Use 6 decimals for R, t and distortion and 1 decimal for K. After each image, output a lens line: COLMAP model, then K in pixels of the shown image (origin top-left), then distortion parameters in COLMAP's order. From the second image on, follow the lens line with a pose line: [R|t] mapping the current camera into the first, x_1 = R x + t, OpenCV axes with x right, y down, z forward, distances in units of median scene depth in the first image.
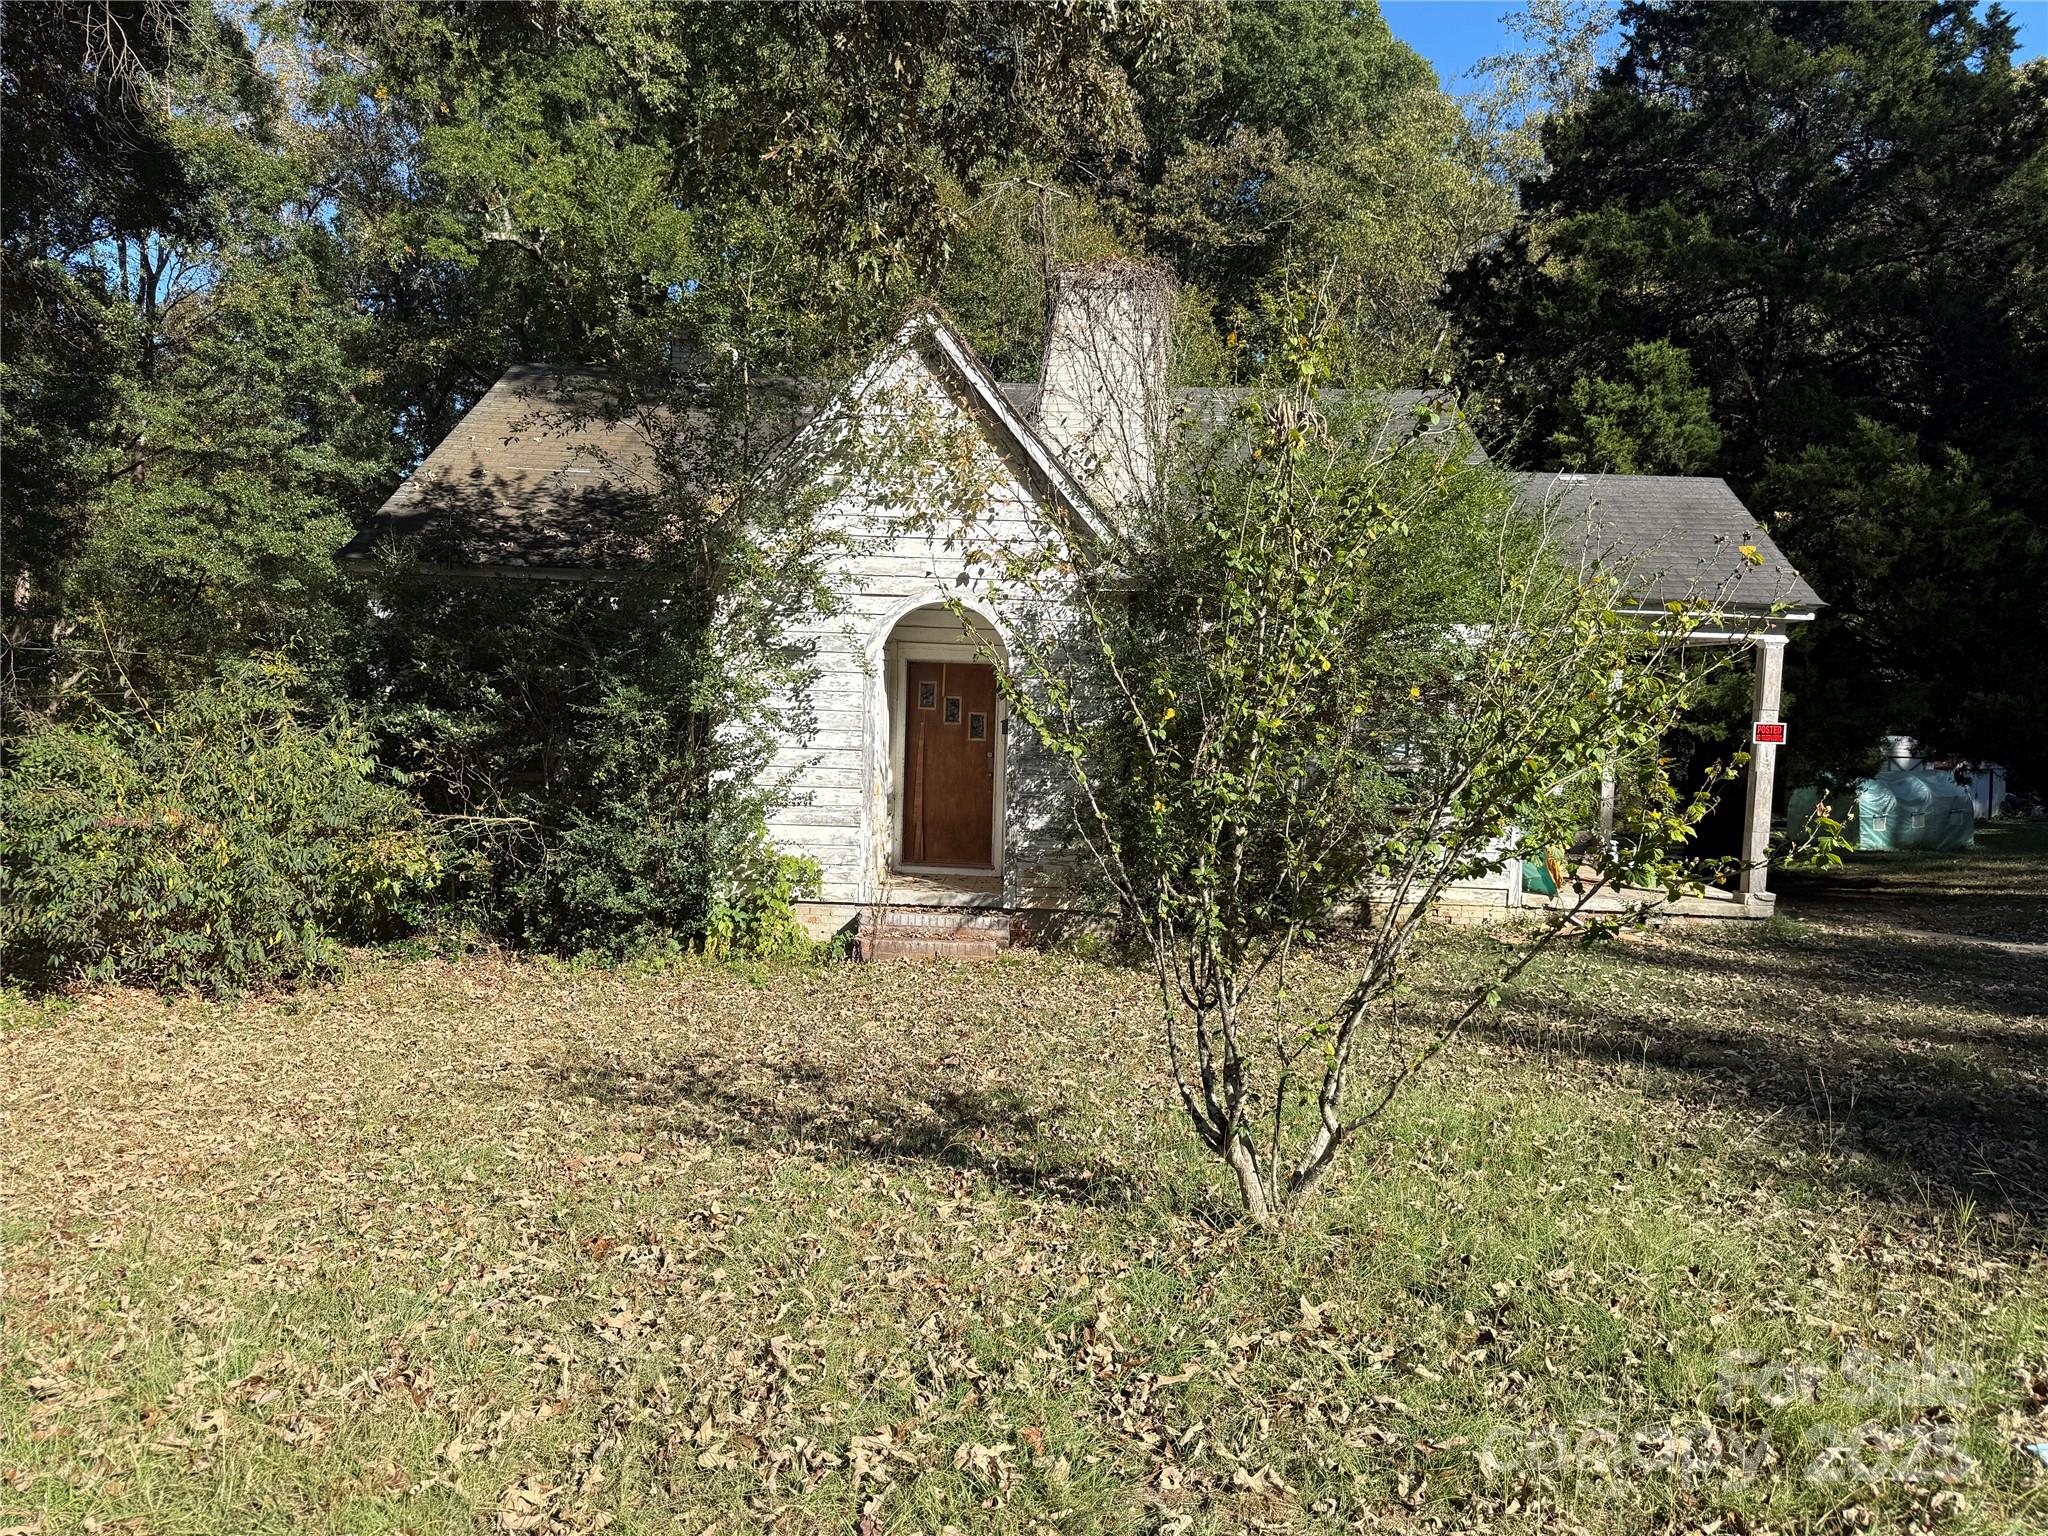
lens RADIAL K [[1422.0, 0, 1018.3], [0, 1422.0, 790.1], [0, 0, 1]] dist [0.063602, -0.037893]
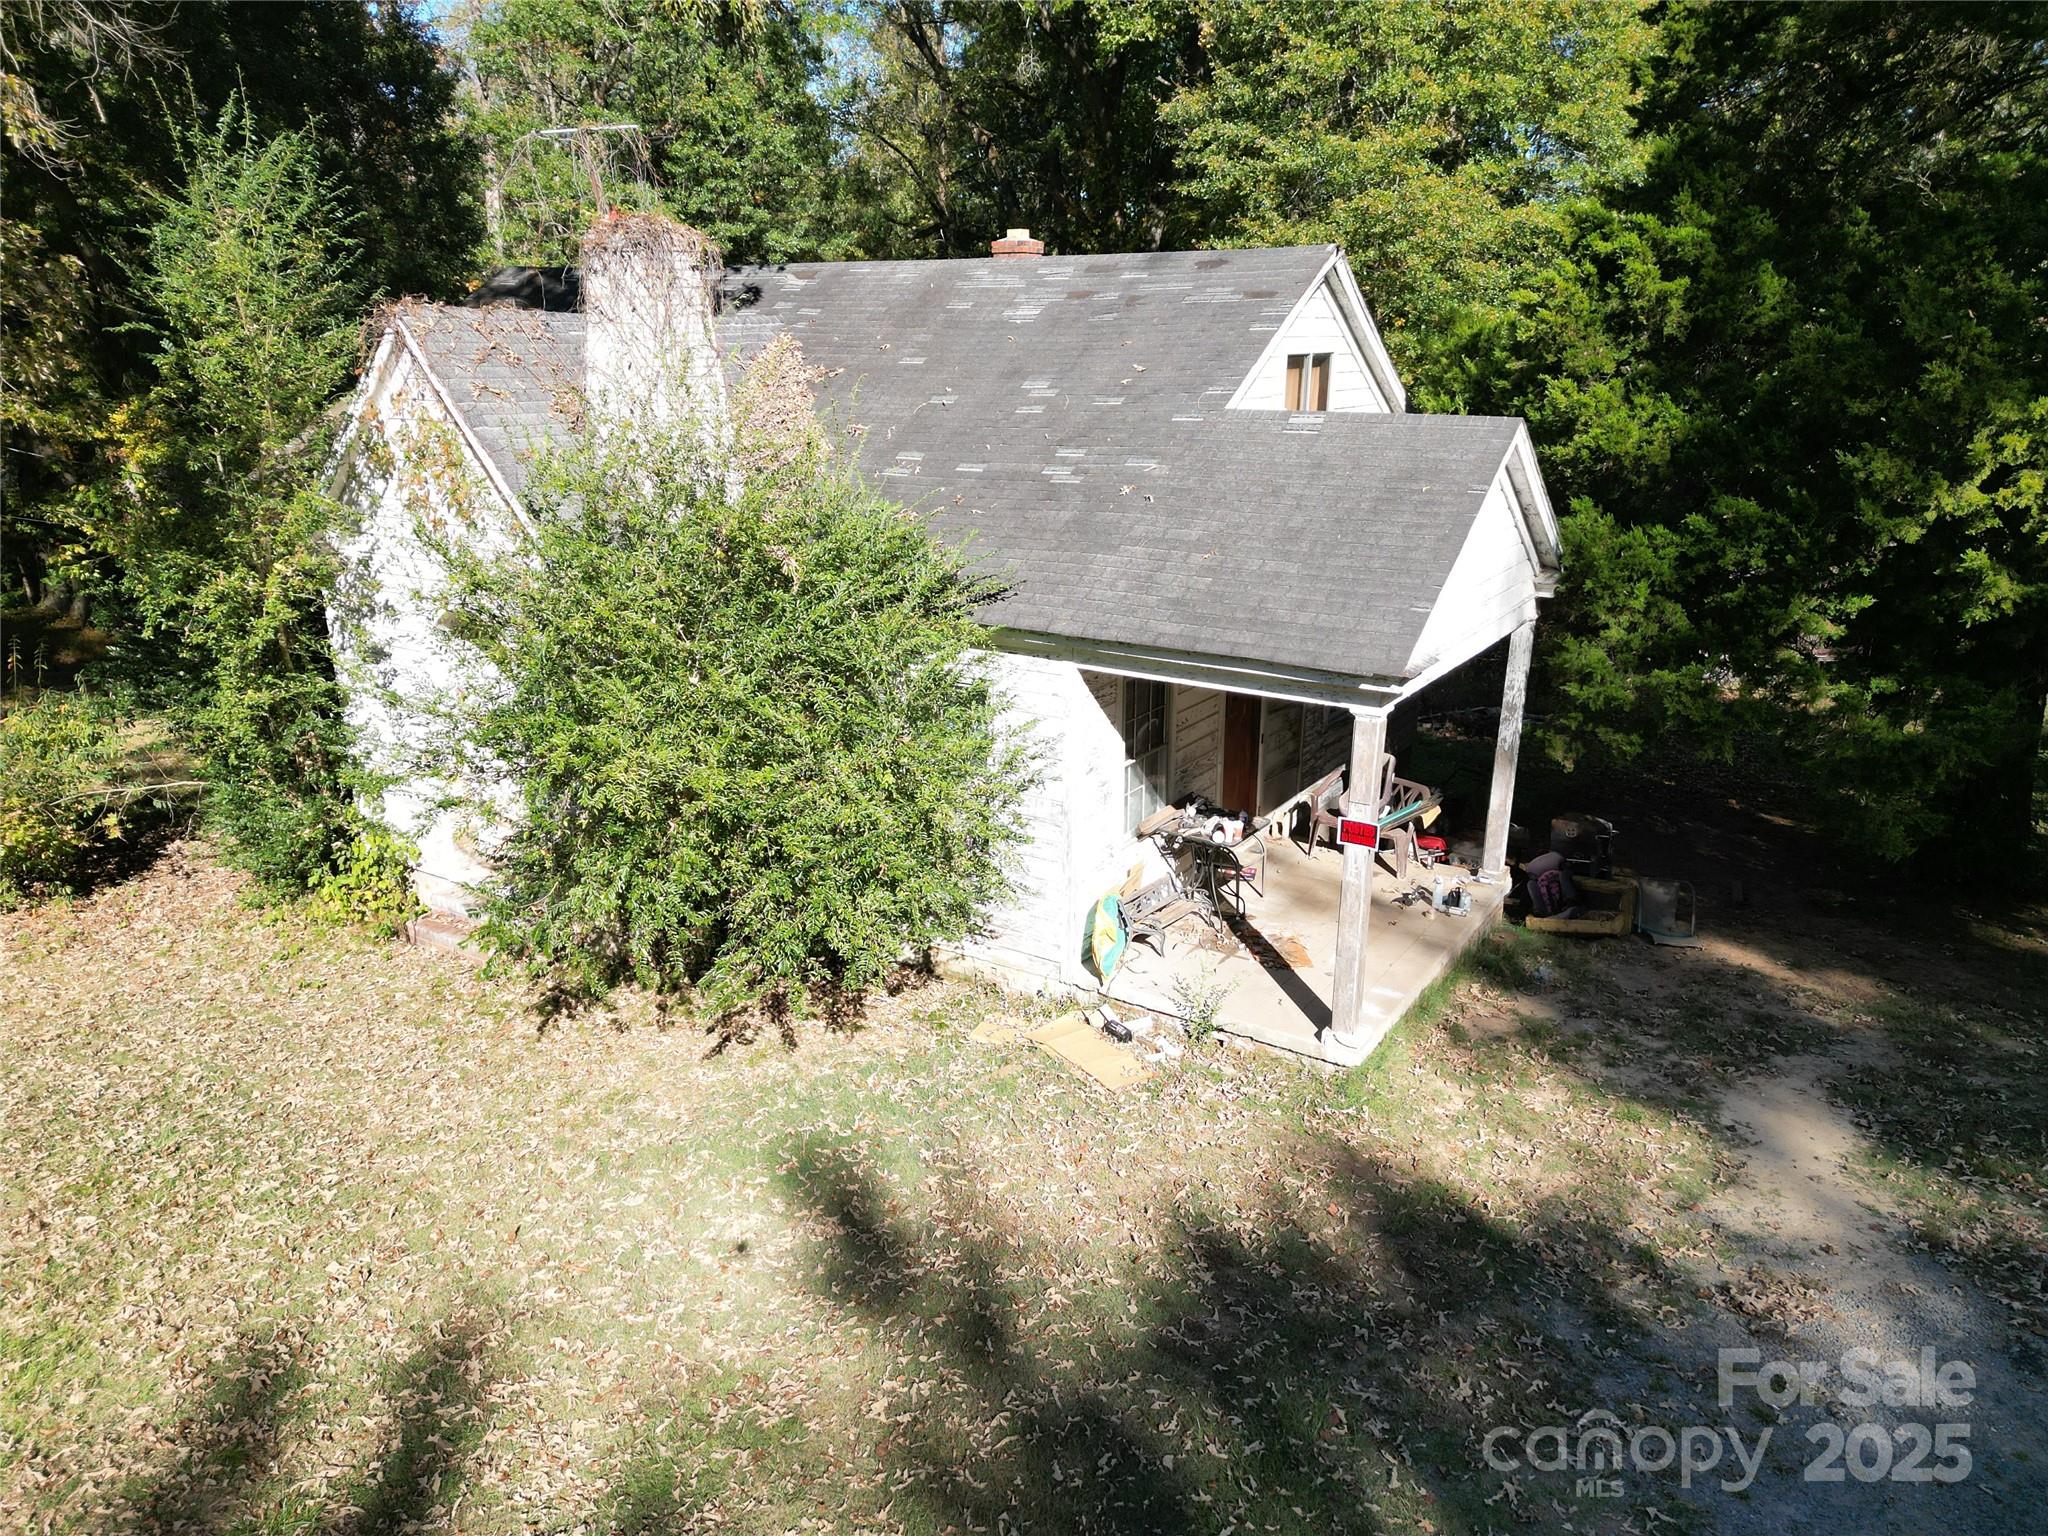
lens RADIAL K [[1429.2, 0, 1020.8], [0, 1429.2, 767.8], [0, 0, 1]] dist [0.057256, -0.041112]
pose [[0.857158, 0.120525, -0.500753, 0.791149], [-0.005776, 0.974423, 0.224646, -0.251285], [0.515021, -0.189665, 0.835931, 0.334547]]
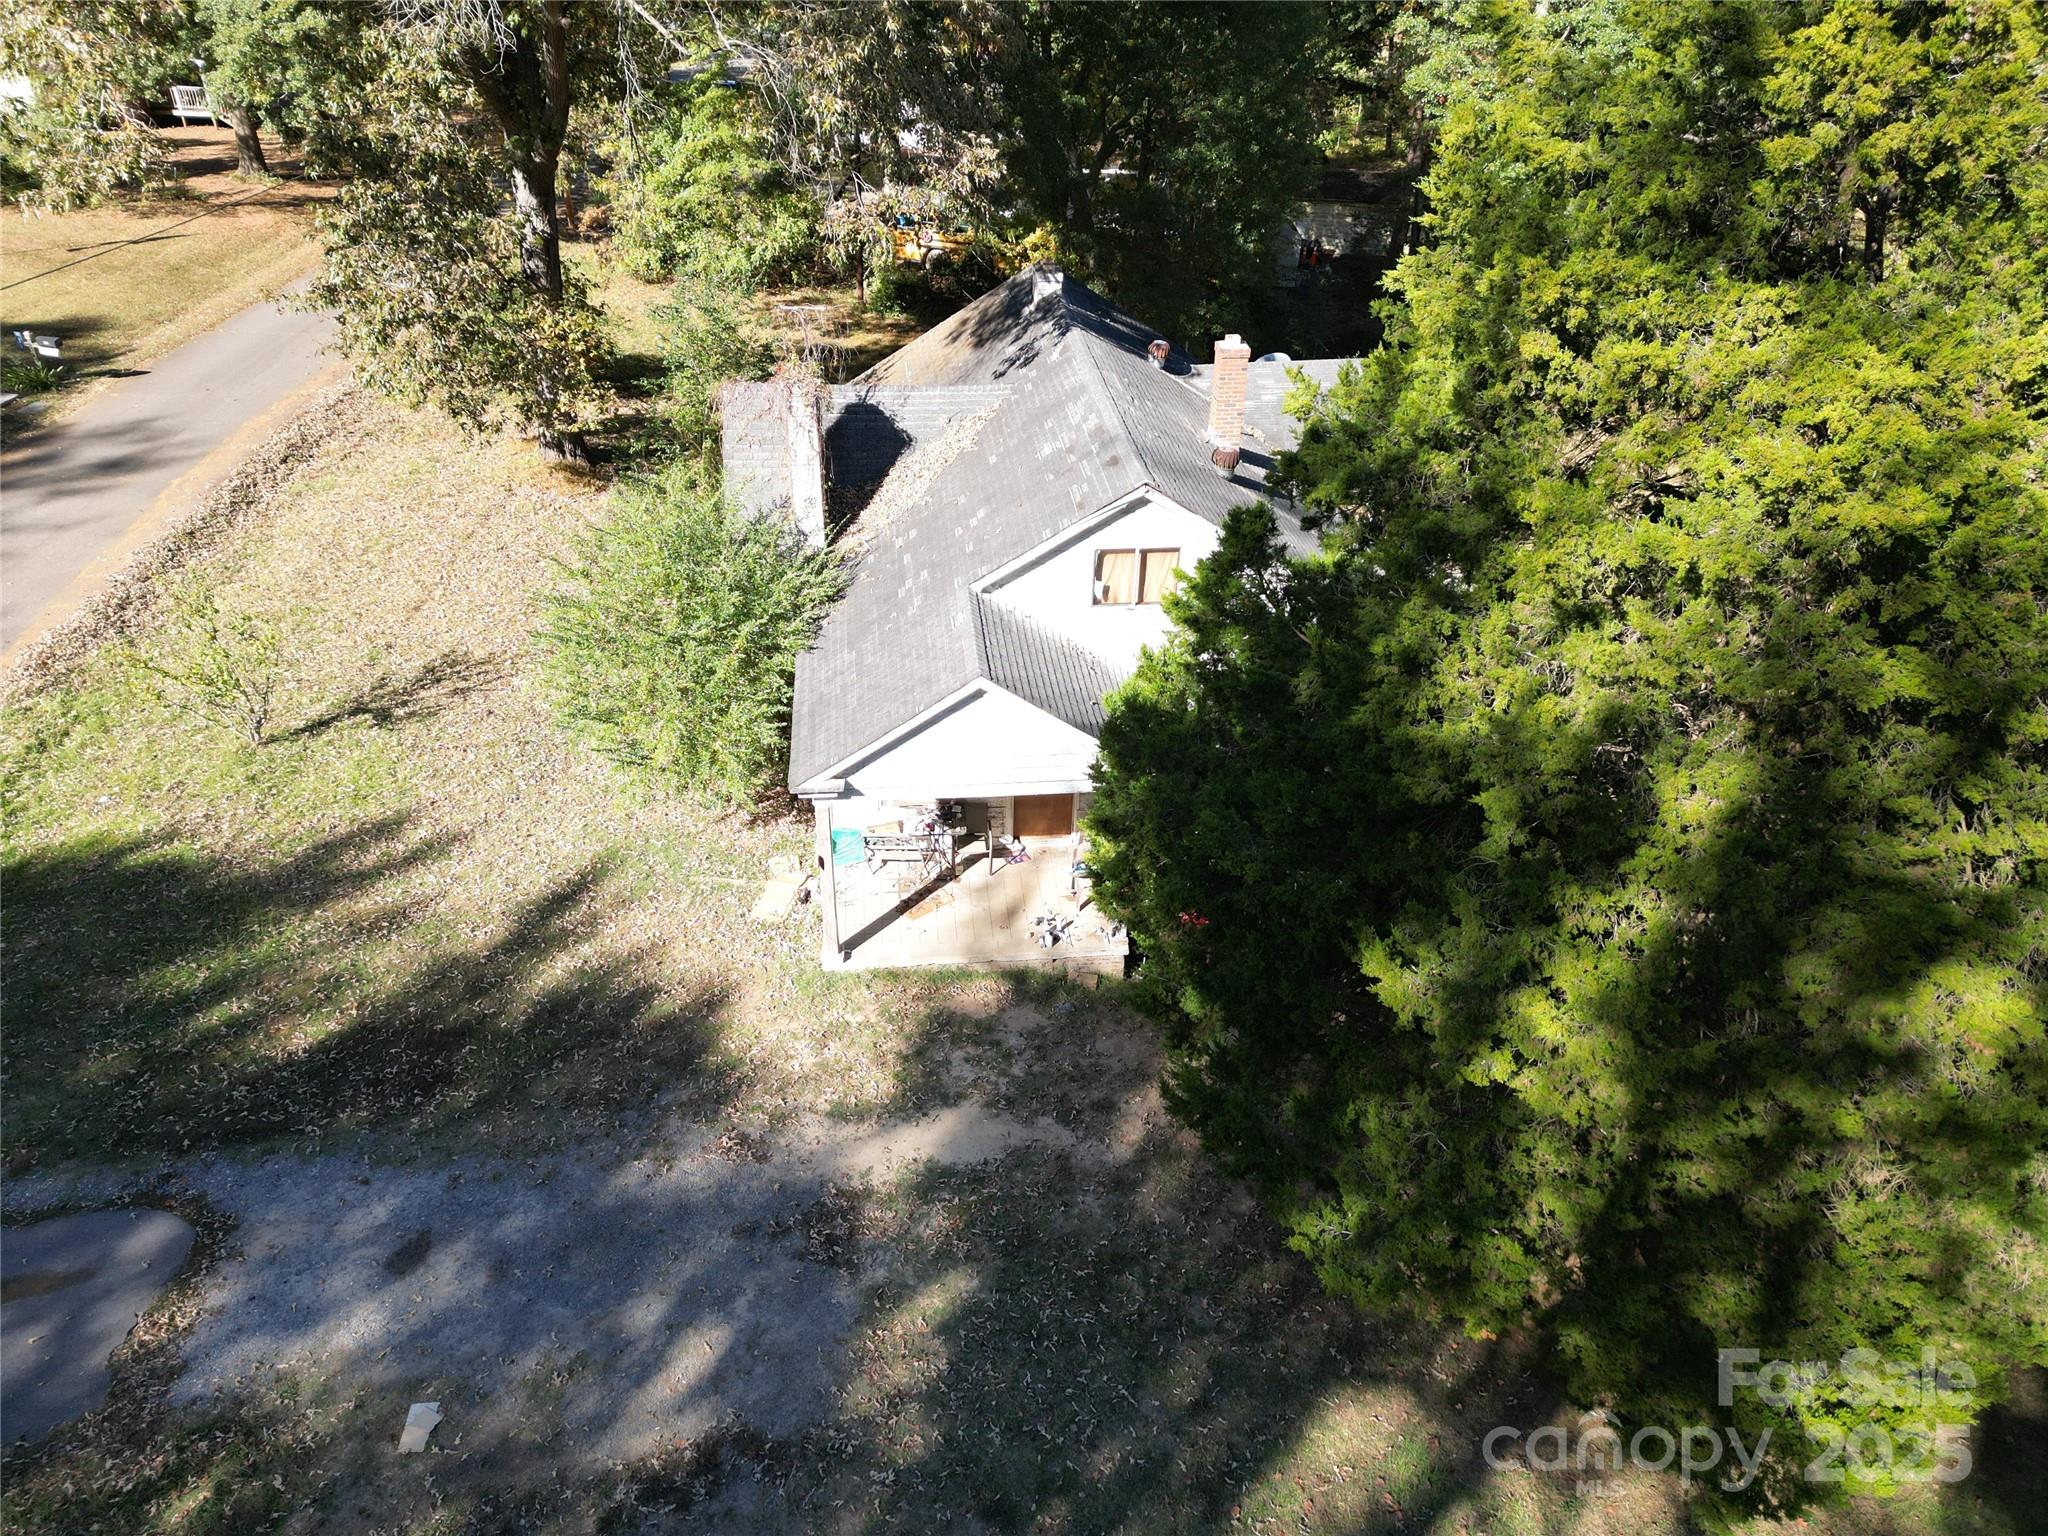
lens RADIAL K [[1429.2, 0, 1019.2], [0, 1429.2, 768.8], [0, 0, 1]] dist [0.057256, -0.041112]
pose [[0.131087, 0.503955, -0.853725, 1.746301], [-0.079010, 0.863727, 0.497727, -0.836727], [0.988217, 0.002208, 0.153041, 1.070835]]
